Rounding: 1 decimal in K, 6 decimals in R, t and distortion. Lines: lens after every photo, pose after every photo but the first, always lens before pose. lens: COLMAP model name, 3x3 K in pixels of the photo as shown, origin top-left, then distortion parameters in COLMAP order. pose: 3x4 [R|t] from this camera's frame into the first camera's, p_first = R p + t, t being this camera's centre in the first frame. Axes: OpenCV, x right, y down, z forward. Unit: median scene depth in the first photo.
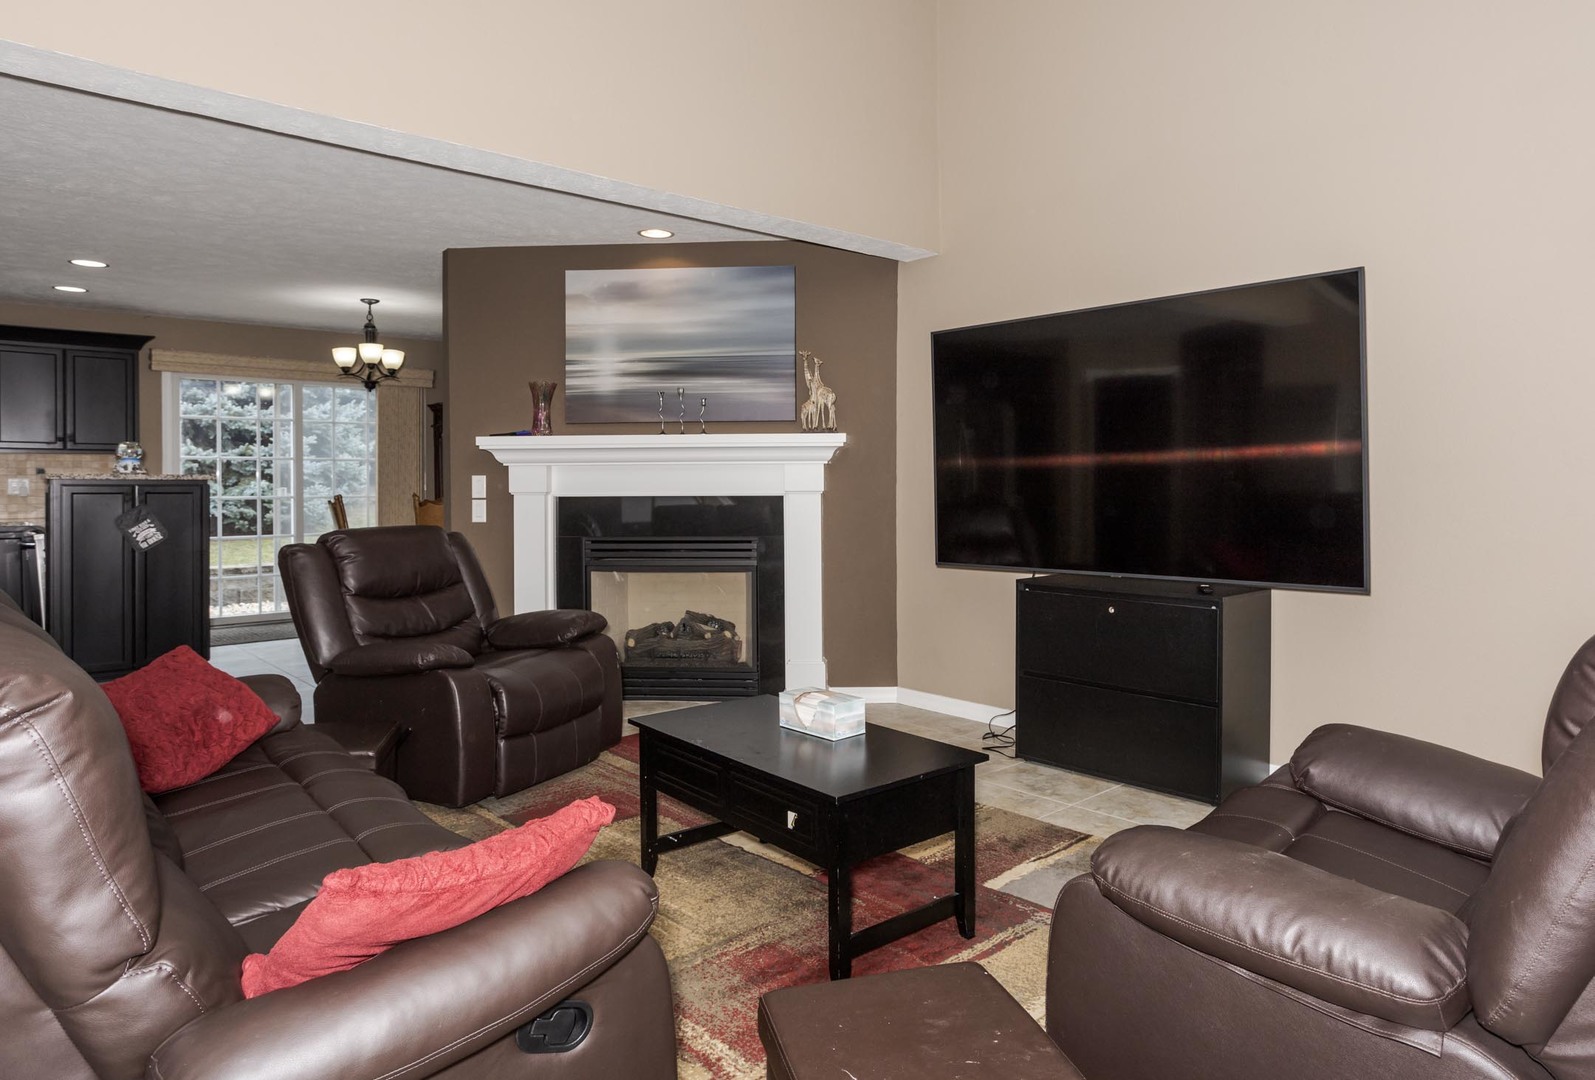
lens RADIAL K [[995.6, 0, 801.7], [0, 995.6, 483.7], [0, 0, 1]] dist [0.039633, 0.000688]
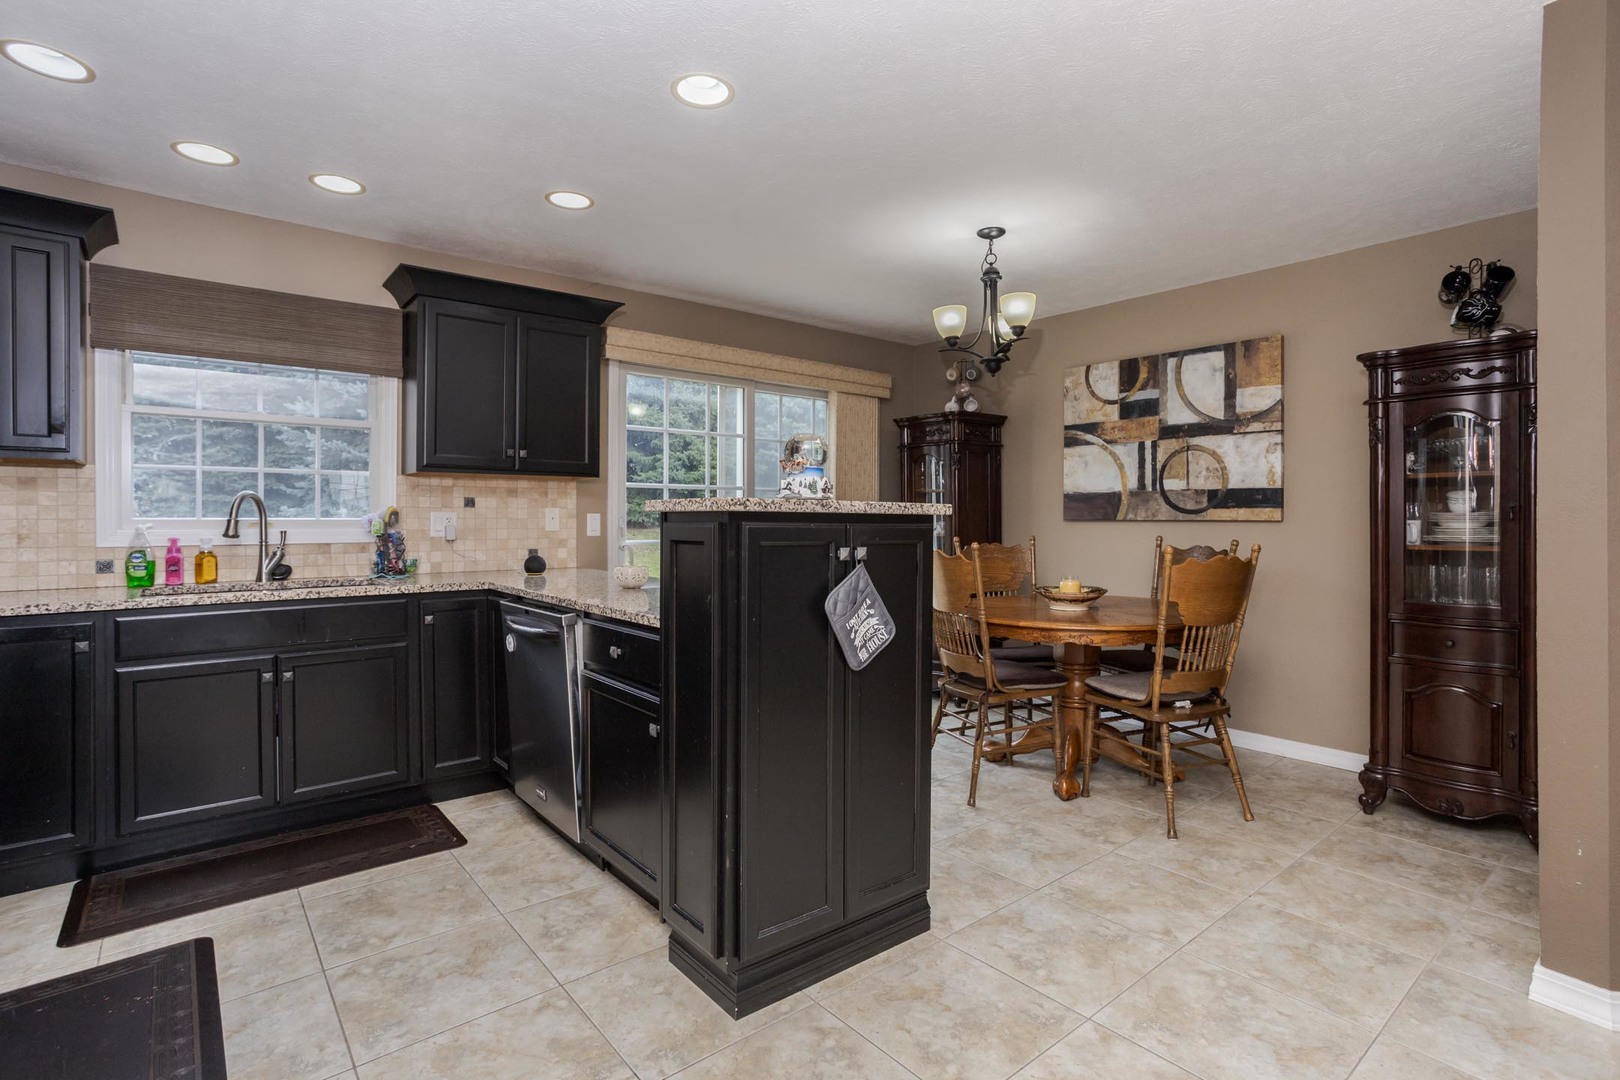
lens RADIAL K [[781.7, 0, 827.0], [0, 781.7, 524.2], [0, 0, 1]] dist [-0.002971, 0.000906]
pose [[0.999899, 0.006450, -0.012660, -0.663266], [-0.006424, 0.999977, 0.002053, 0.000204], [0.012673, -0.001972, 0.999918, 0.642481]]
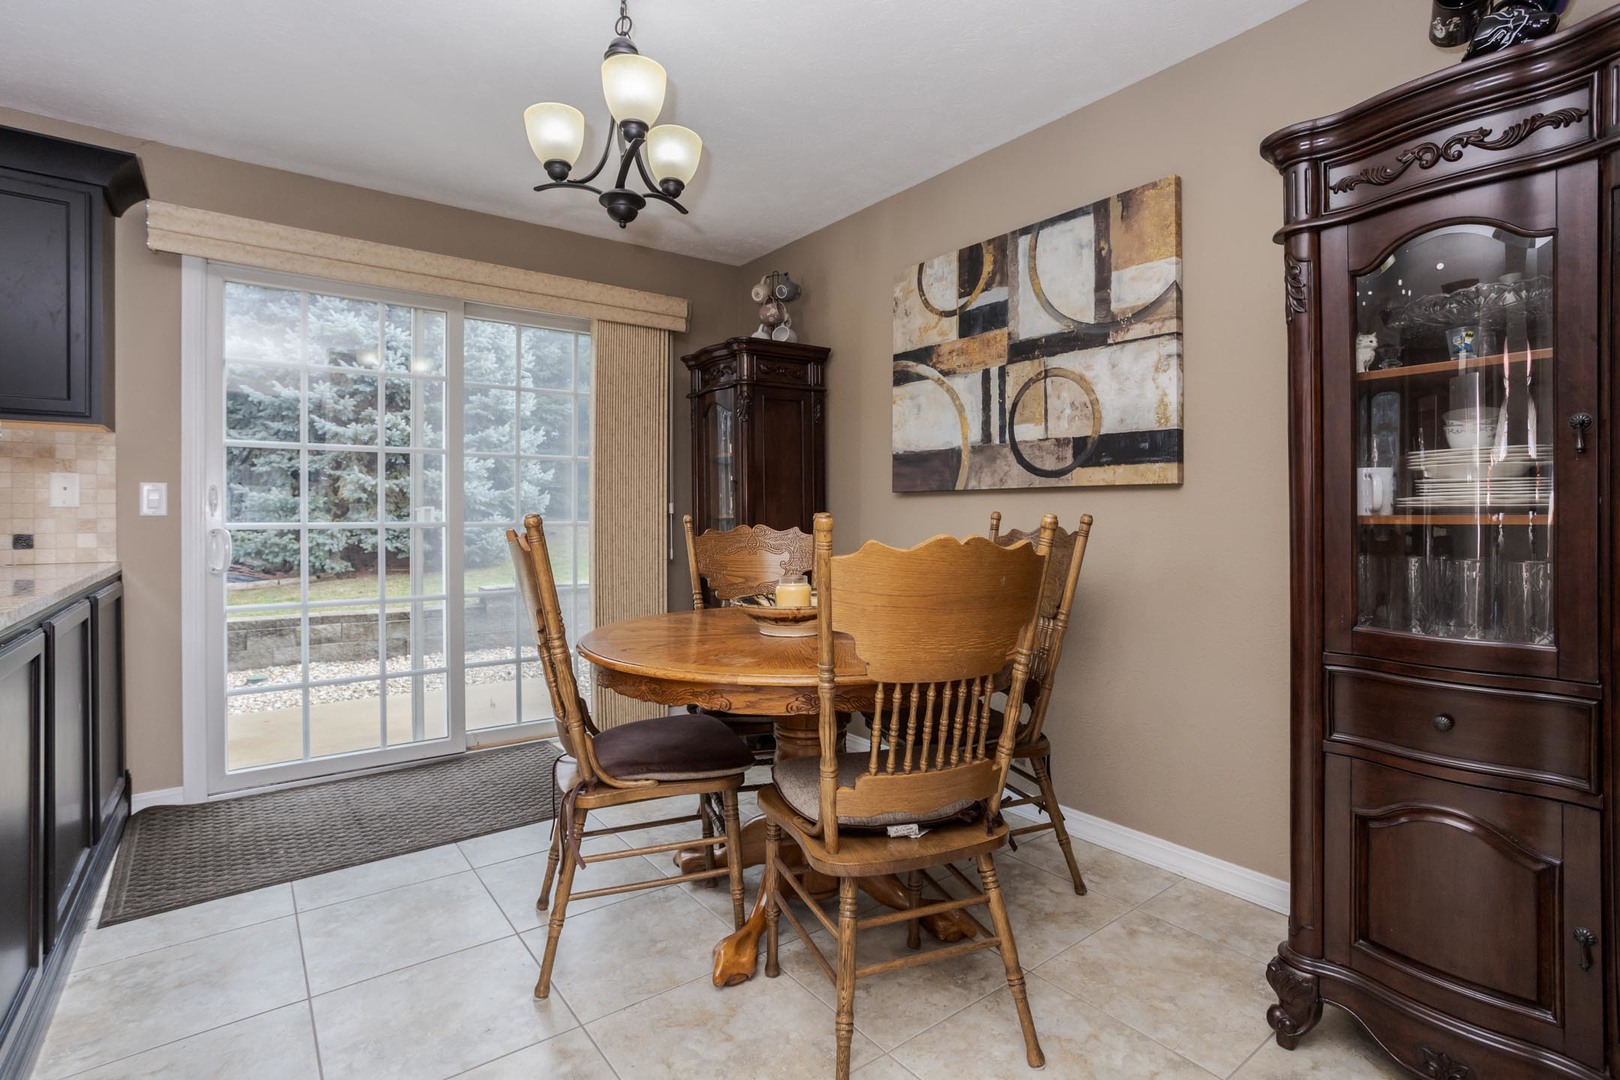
lens RADIAL K [[786.8, 0, 811.2], [0, 786.8, 518.5], [0, 0, 1]] dist [-0.043162, 0.026720]
pose [[0.997549, 0.002851, -0.069911, -0.432125], [-0.002936, 0.999995, -0.001106, 0.015659], [0.069908, 0.001309, 0.997553, 0.916278]]
